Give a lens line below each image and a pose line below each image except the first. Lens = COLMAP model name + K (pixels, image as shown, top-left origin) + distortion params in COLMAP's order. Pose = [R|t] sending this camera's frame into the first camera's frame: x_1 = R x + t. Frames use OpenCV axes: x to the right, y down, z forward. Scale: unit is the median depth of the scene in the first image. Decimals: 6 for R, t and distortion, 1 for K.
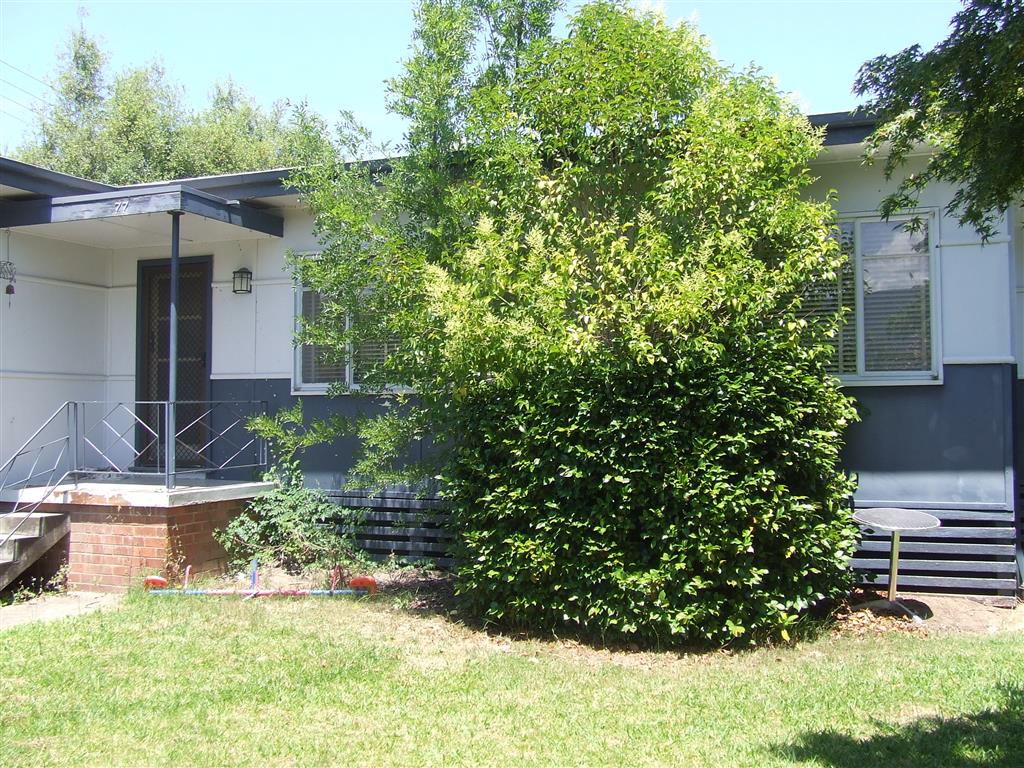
lens RADIAL K [[1118.1, 0, 511.2], [0, 1118.1, 384.2], [0, 0, 1]] dist [-0.003697, 0.000000]
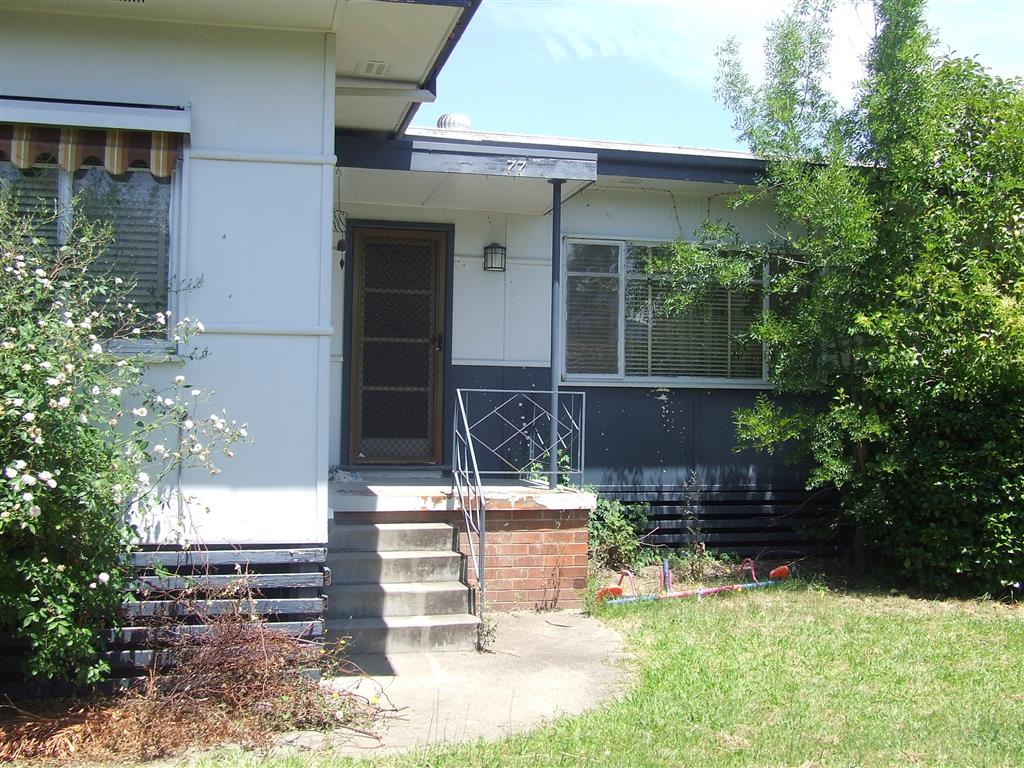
lens RADIAL K [[1118.1, 0, 512.0], [0, 1118.1, 385.7], [0, 0, 1]] dist [-0.003697, 0.000000]
pose [[0.797308, 0.023333, 0.603121, -0.820607], [-0.030106, 0.999546, 0.001130, 0.010248], [-0.602821, -0.019059, 0.797649, 0.287961]]
